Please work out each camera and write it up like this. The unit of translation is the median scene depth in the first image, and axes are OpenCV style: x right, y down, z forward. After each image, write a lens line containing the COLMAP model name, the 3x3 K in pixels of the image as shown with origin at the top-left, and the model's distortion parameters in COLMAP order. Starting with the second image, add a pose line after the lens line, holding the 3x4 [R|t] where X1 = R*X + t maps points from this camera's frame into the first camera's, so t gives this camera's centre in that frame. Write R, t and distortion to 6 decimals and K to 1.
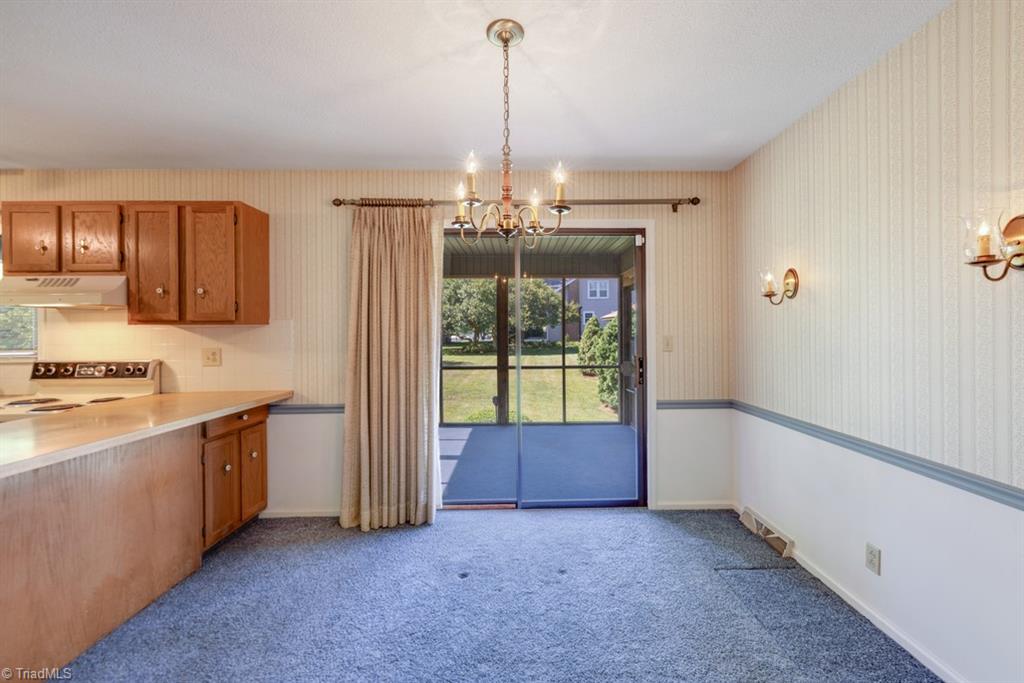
lens RADIAL K [[411.4, 0, 527.0], [0, 411.4, 329.3], [0, 0, 1]] dist [-0.000045, -0.000570]
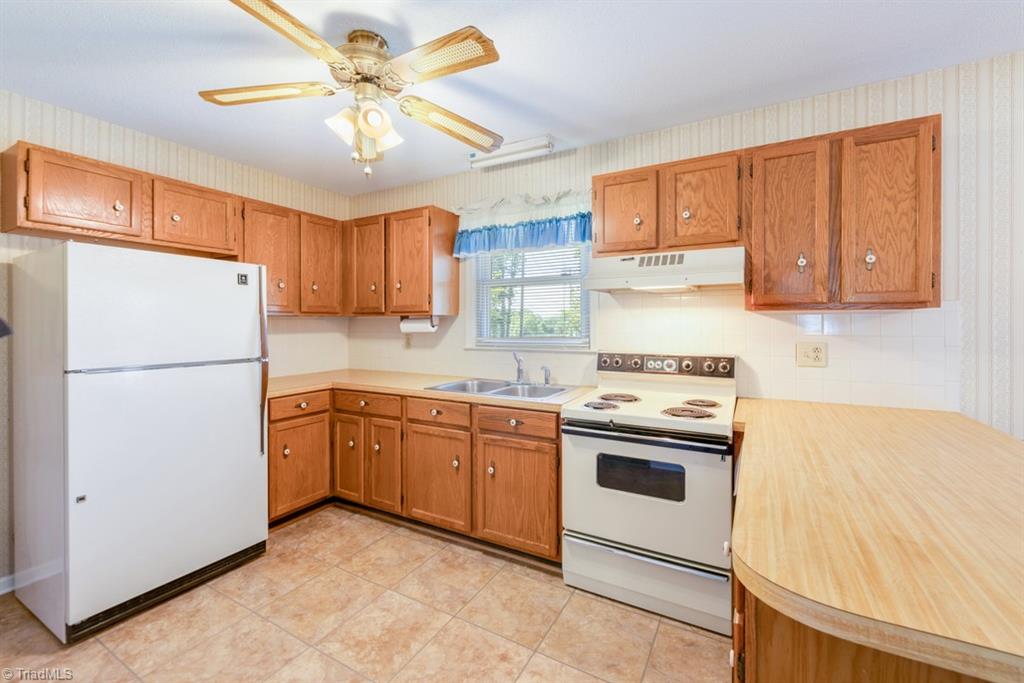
lens RADIAL K [[410.6, 0, 530.3], [0, 410.6, 323.0], [0, 0, 1]] dist [0.000046, -0.000269]
pose [[0.865993, 0.006832, -0.500009, -0.878216], [-0.003576, 0.999966, 0.007469, 0.008299], [0.500043, -0.004680, 0.865988, 0.126296]]
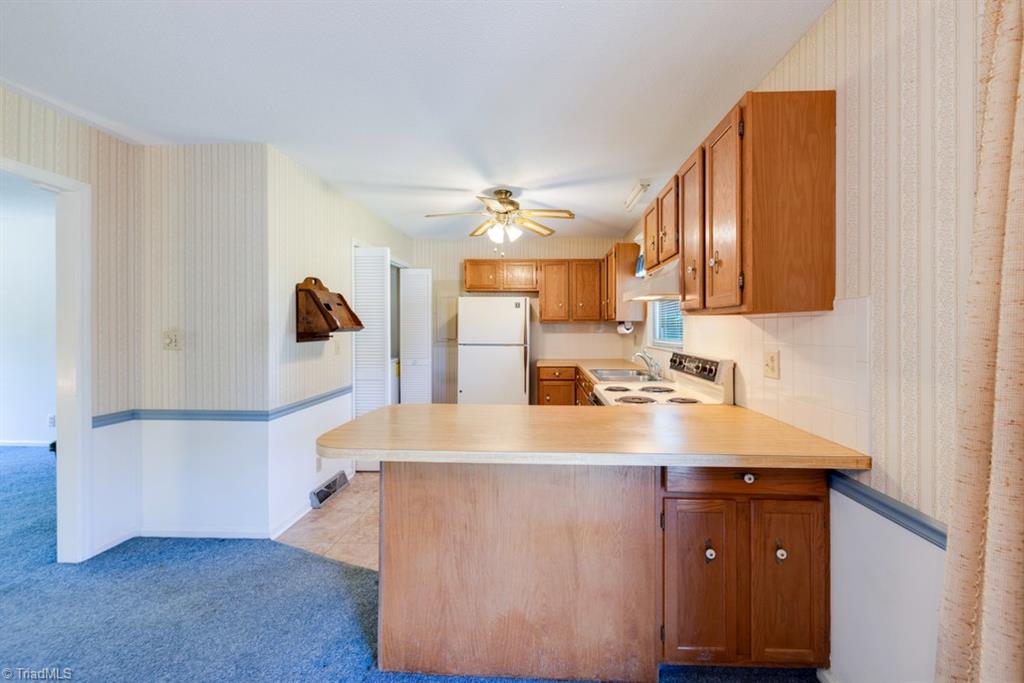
lens RADIAL K [[415.9, 0, 530.2], [0, 415.9, 326.9], [0, 0, 1]] dist [0.000722, -0.000232]
pose [[-0.061789, 0.009889, -0.998040, -0.104139], [0.005578, 0.999939, 0.009562, 0.001721], [0.998074, -0.004976, -0.061840, 0.701312]]
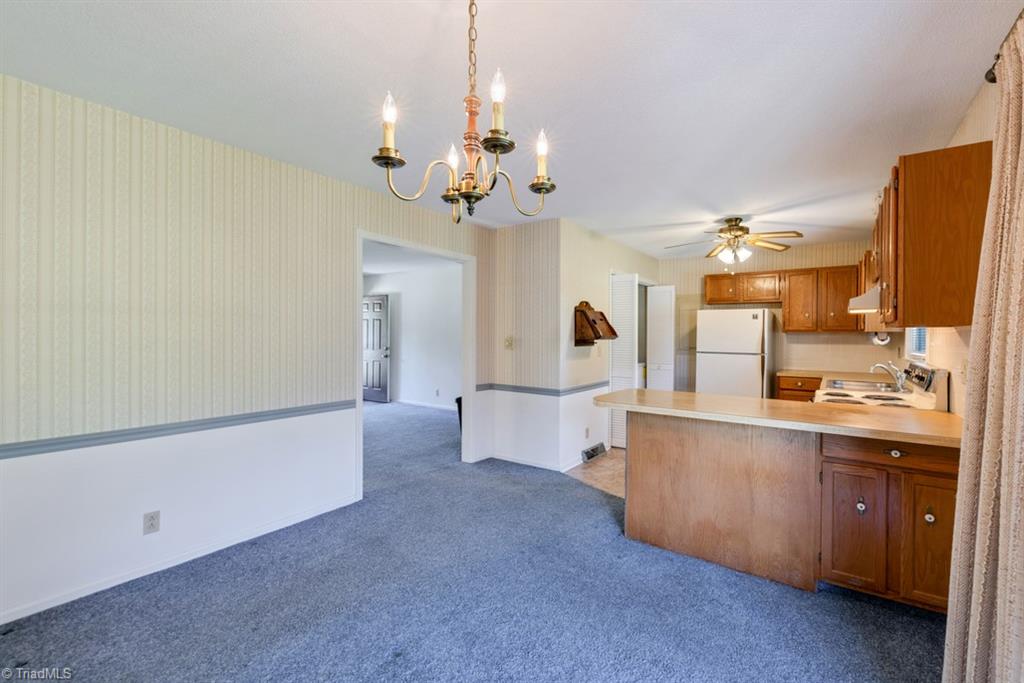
lens RADIAL K [[440.1, 0, 535.9], [0, 440.1, 338.7], [0, 0, 1]] dist [0.000701, -0.000030]
pose [[-0.585337, 0.011264, -0.810712, 0.295724], [0.002981, 0.999927, 0.011741, -0.000776], [0.810785, 0.004456, -0.585328, 0.888338]]
